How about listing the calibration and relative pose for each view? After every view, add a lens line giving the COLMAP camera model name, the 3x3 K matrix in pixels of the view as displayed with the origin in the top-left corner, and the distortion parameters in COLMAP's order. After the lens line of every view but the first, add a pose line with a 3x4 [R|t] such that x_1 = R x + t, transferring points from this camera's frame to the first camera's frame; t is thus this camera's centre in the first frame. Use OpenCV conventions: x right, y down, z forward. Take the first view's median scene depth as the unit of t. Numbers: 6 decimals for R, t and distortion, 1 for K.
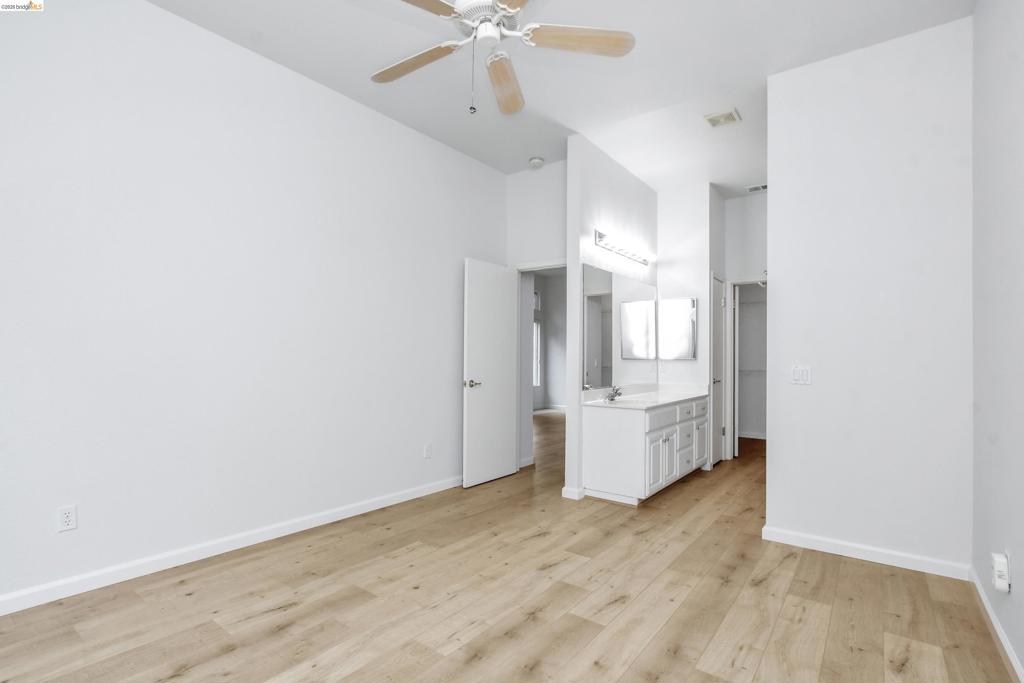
lens RADIAL K [[492.1, 0, 509.0], [0, 492.1, 345.2], [0, 0, 1]] dist [-0.020830, 0.002062]
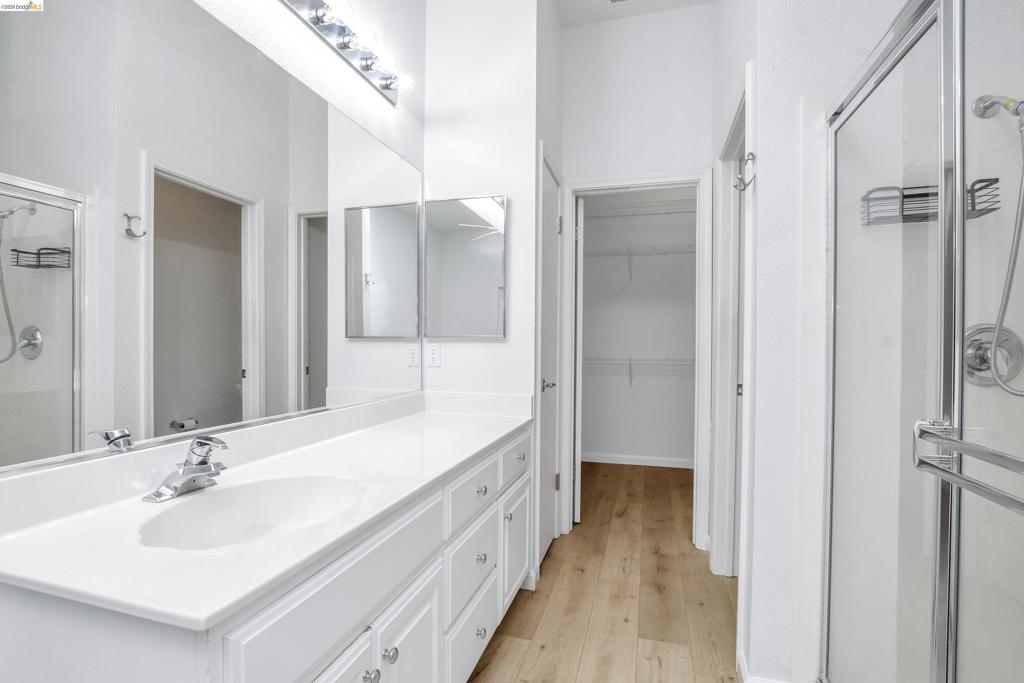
lens RADIAL K [[492.1, 0, 511.0], [0, 492.1, 340.8], [0, 0, 1]] dist [-0.020830, 0.002062]
pose [[0.933814, -0.003888, 0.357737, 0.294195], [-0.007914, 0.999472, 0.031520, 0.022565], [-0.357671, -0.032265, 0.933290, 0.758638]]
